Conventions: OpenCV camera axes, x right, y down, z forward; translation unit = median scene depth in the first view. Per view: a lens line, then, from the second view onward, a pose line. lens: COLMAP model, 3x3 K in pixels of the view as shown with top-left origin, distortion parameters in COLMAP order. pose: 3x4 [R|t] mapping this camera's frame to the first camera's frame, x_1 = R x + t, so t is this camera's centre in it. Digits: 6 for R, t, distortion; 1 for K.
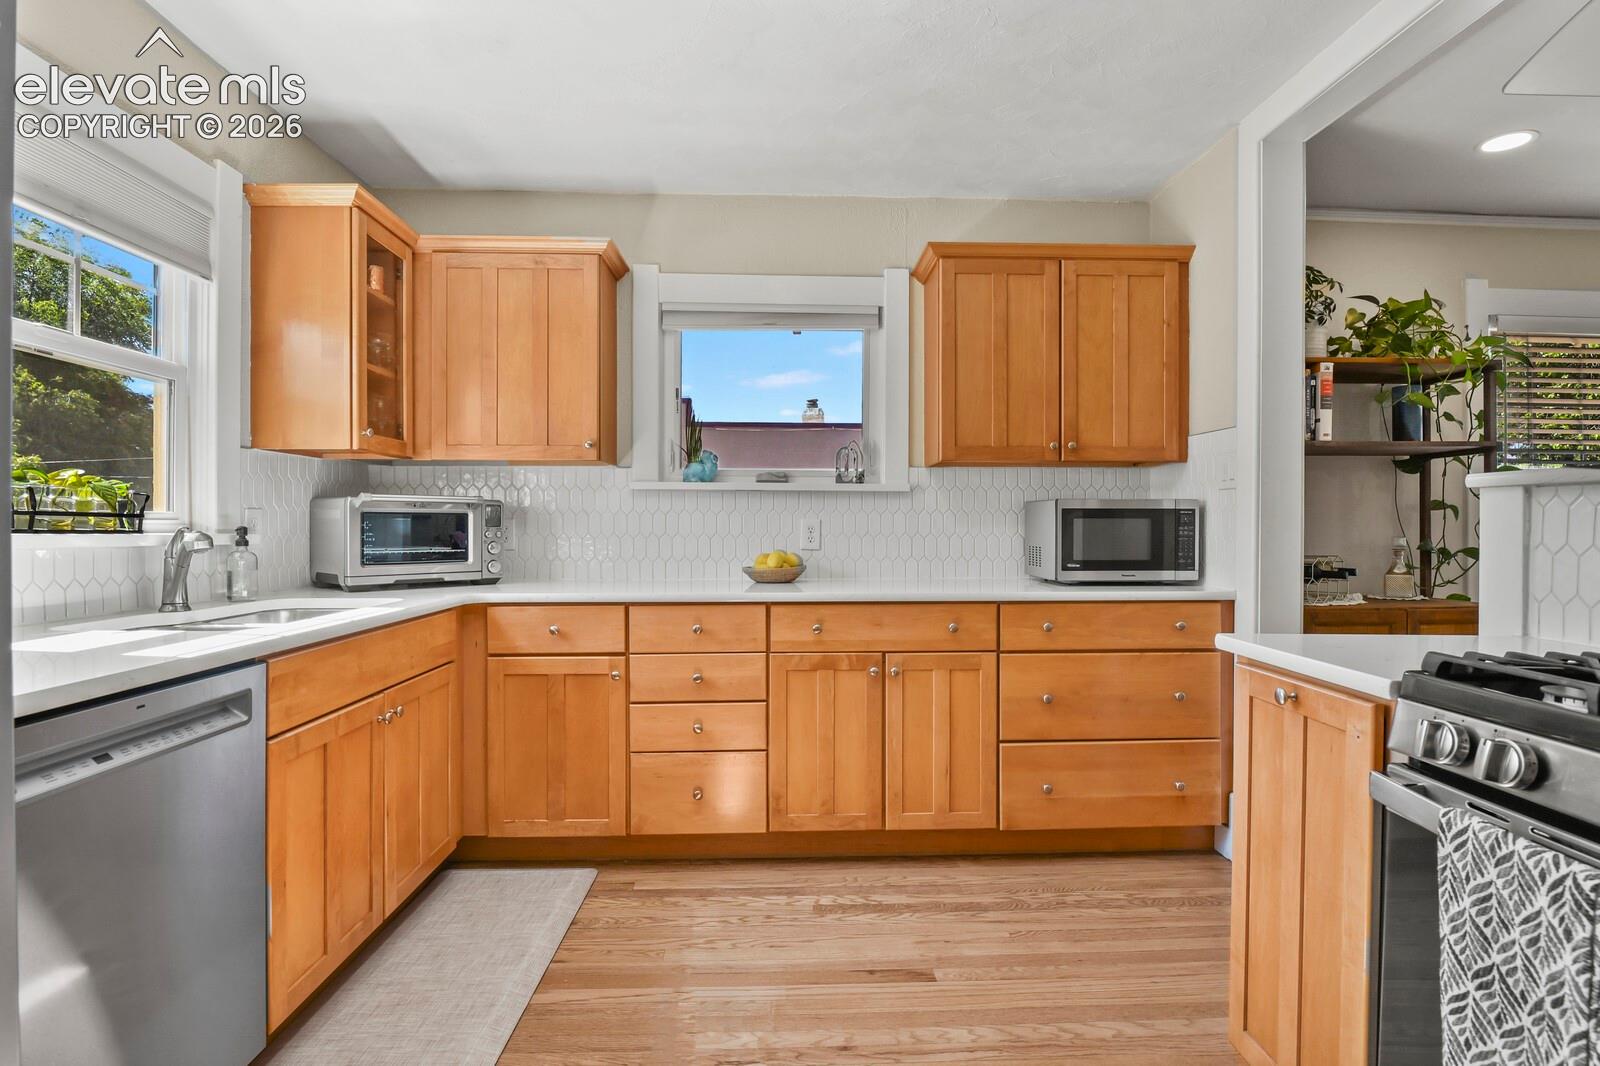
lens RADIAL K [[779.8, 0, 809.5], [0, 779.8, 529.2], [0, 0, 1]] dist [-0.005043, -0.007228]
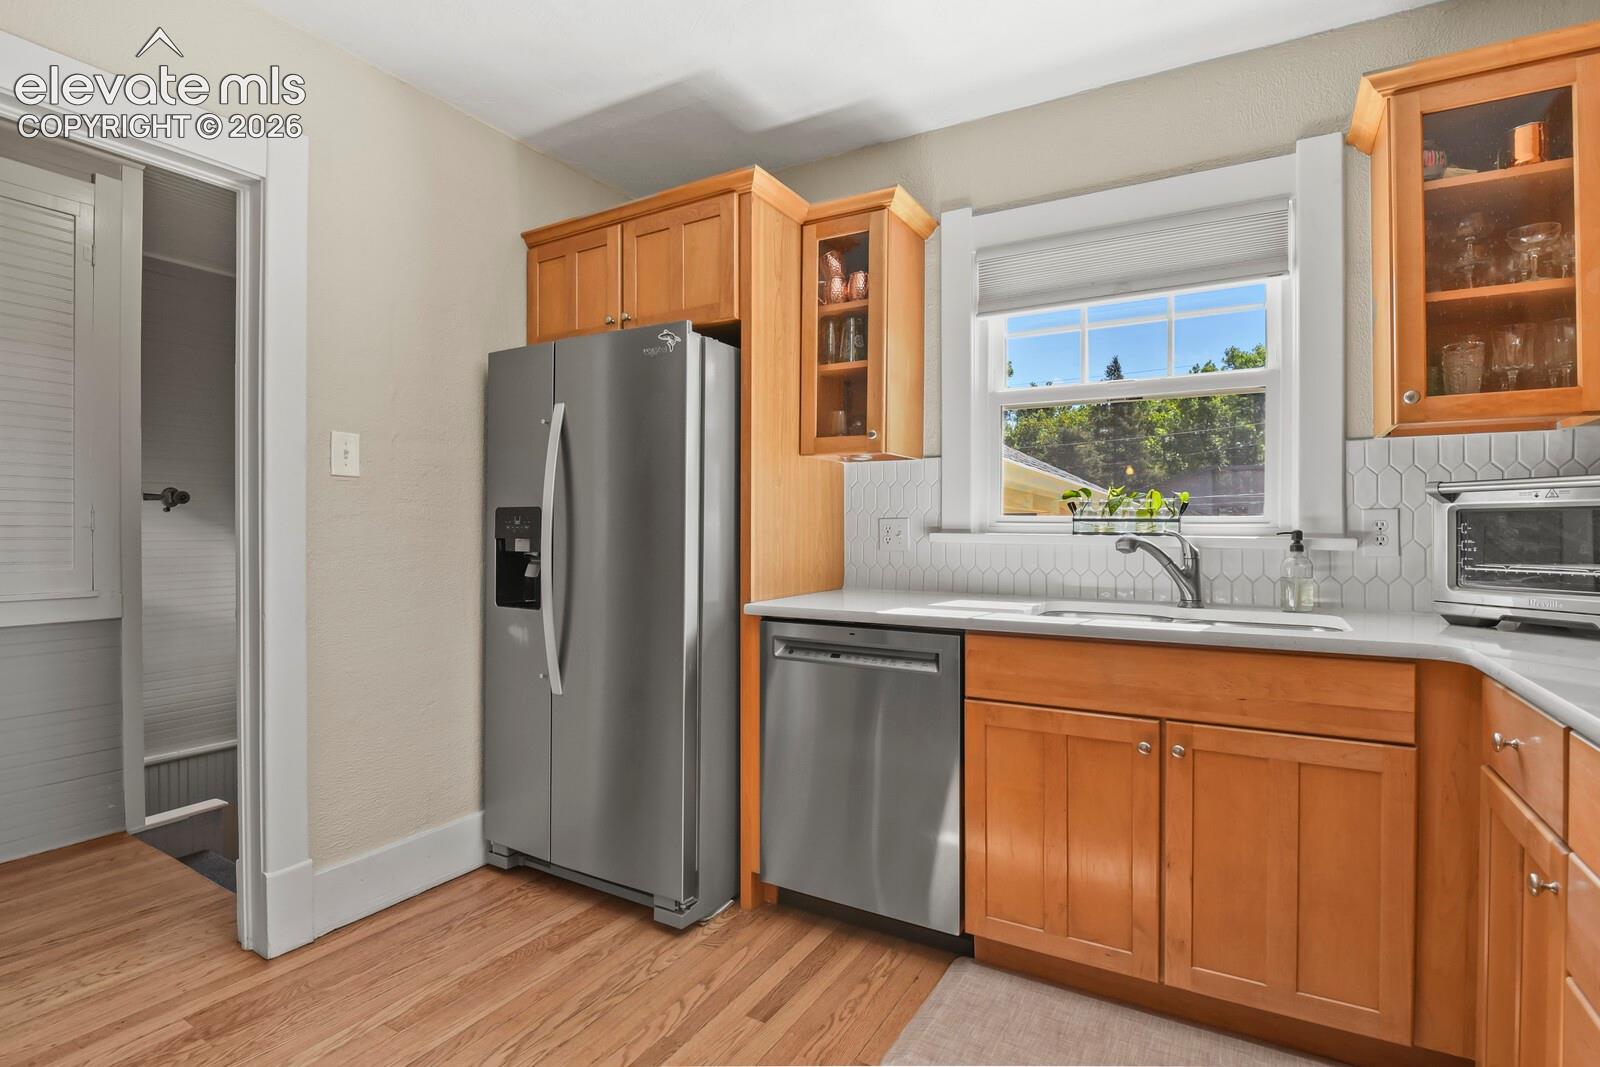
lens RADIAL K [[790.5, 0, 812.3], [0, 790.5, 528.6], [0, 0, 1]] dist [-0.000532, -0.013470]
pose [[-0.531708, -0.002877, -0.846923, 0.314478], [-0.005618, 0.999984, 0.000131, -0.002012], [0.846909, 0.004827, -0.531715, 0.876212]]
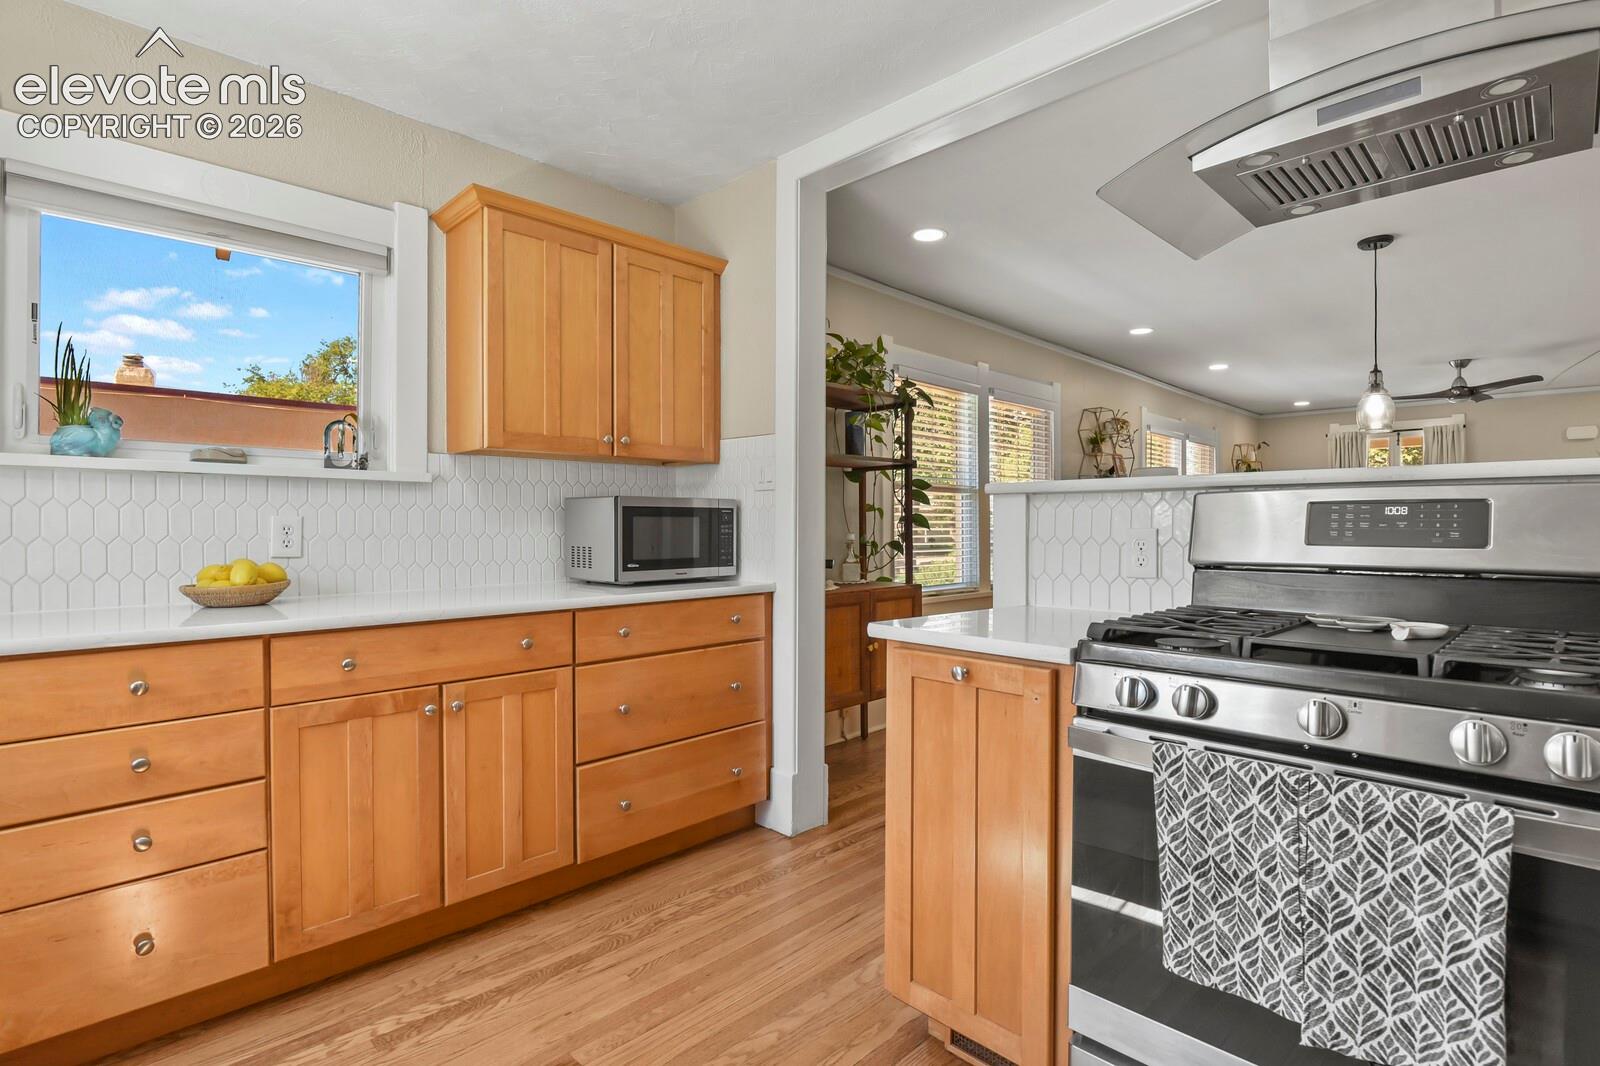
lens RADIAL K [[779.8, 0, 809.5], [0, 779.8, 529.2], [0, 0, 1]] dist [-0.005043, -0.007228]
pose [[0.731084, -0.005279, 0.682267, -0.171312], [0.004731, 0.999985, 0.002668, 0.000125], [-0.682271, 0.001277, 0.731098, 0.165645]]
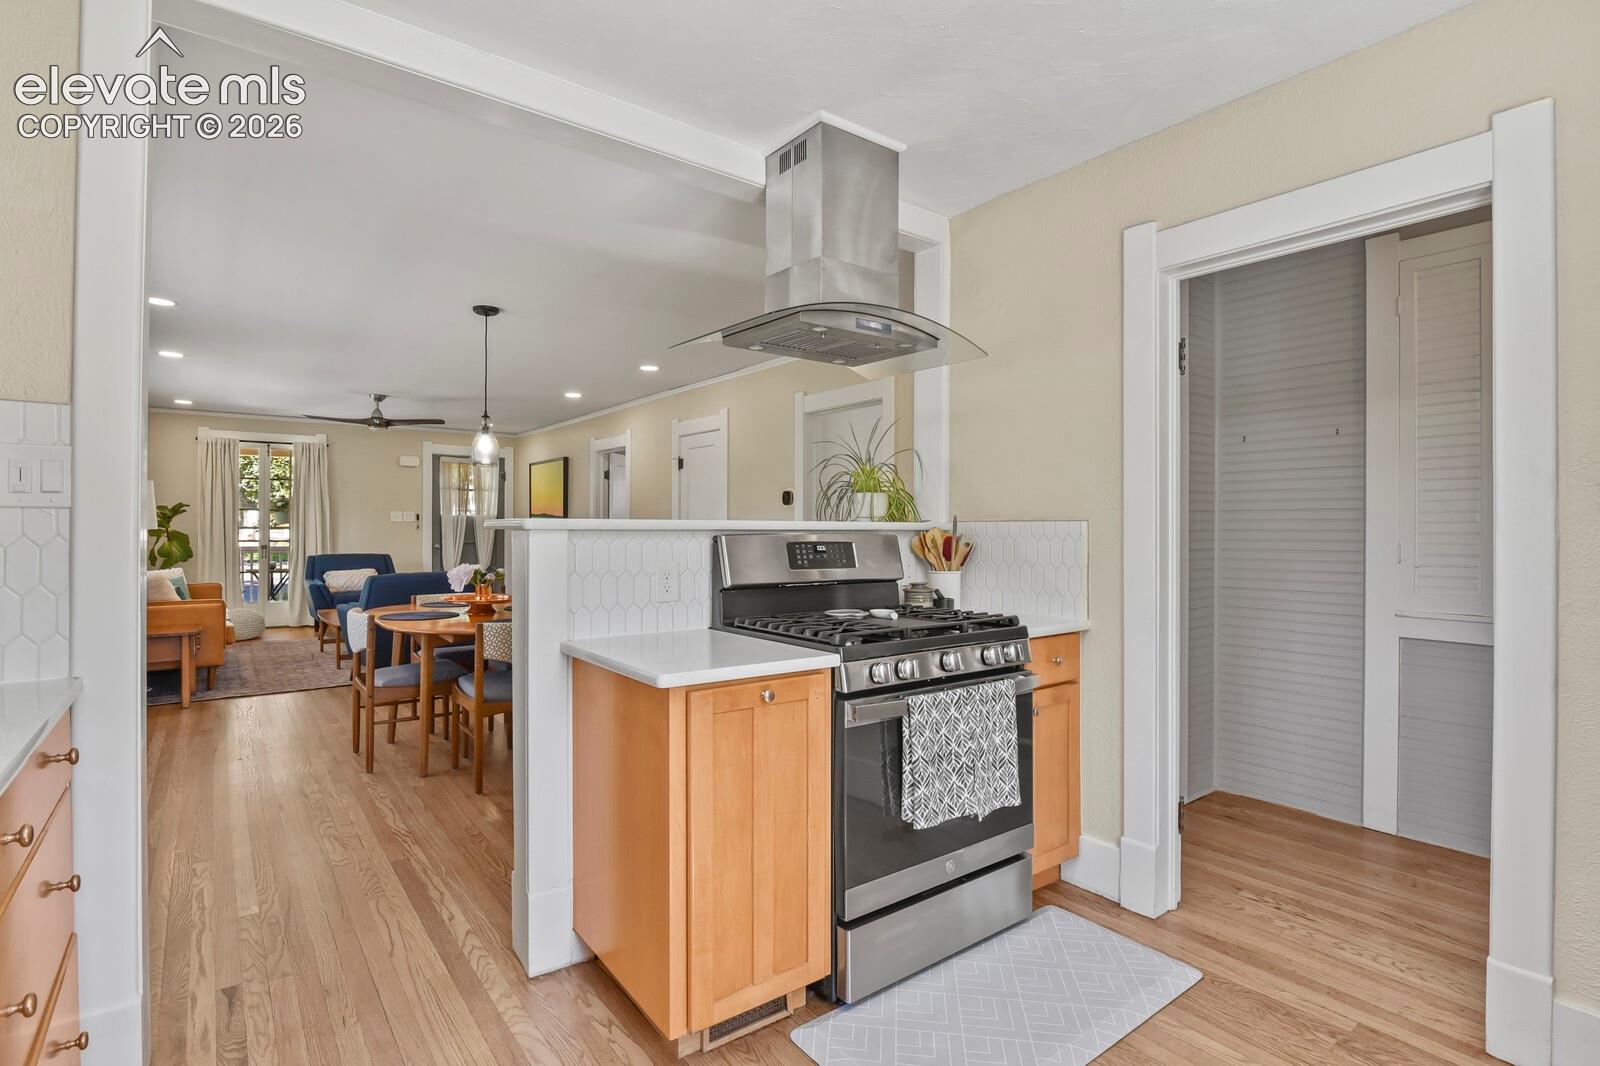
lens RADIAL K [[779.8, 0, 809.5], [0, 779.8, 529.2], [0, 0, 1]] dist [-0.005043, -0.007228]
pose [[-0.568373, -0.006365, 0.822747, -0.280475], [0.000154, 0.999969, 0.007843, -0.043091], [-0.822771, 0.004584, -0.568354, 0.889683]]
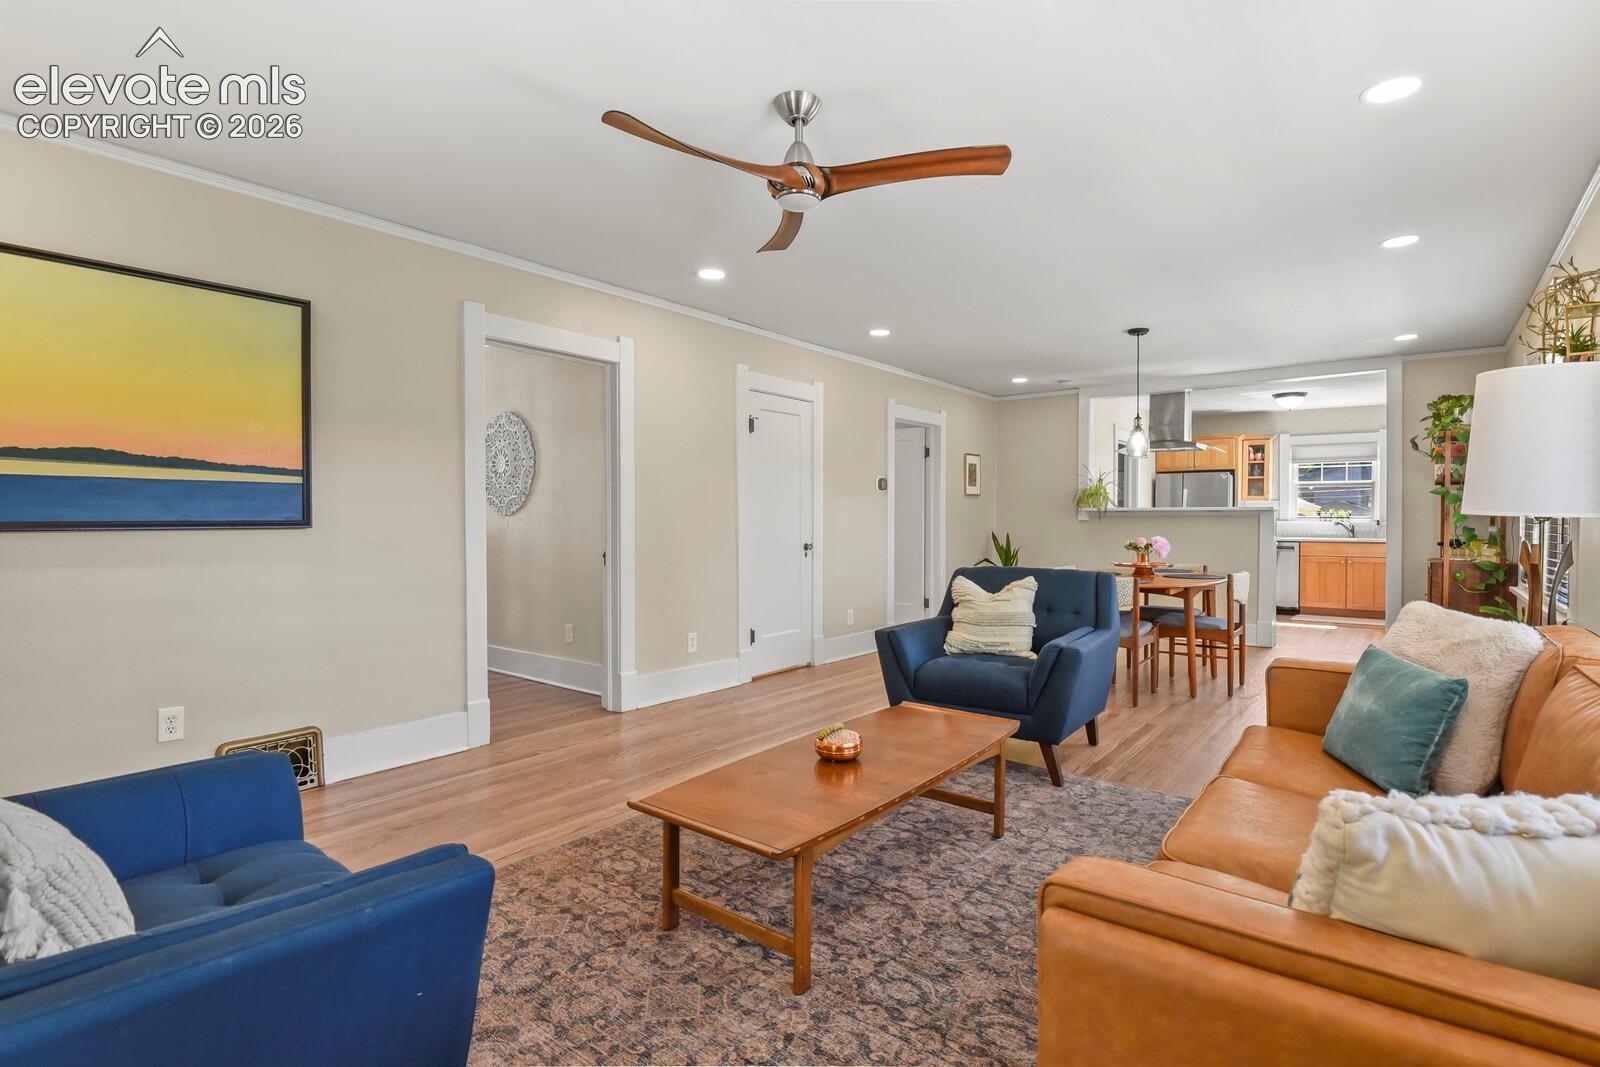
lens RADIAL K [[777.6, 0, 763.8], [0, 777.6, 518.7], [0, 0, 1]] dist [-0.003181, -0.035990]
pose [[-0.683130, -0.000868, -0.730297, 3.815237], [-0.009185, 0.999930, 0.007404, -0.009731], [0.730239, 0.011766, -0.683090, 1.201772]]
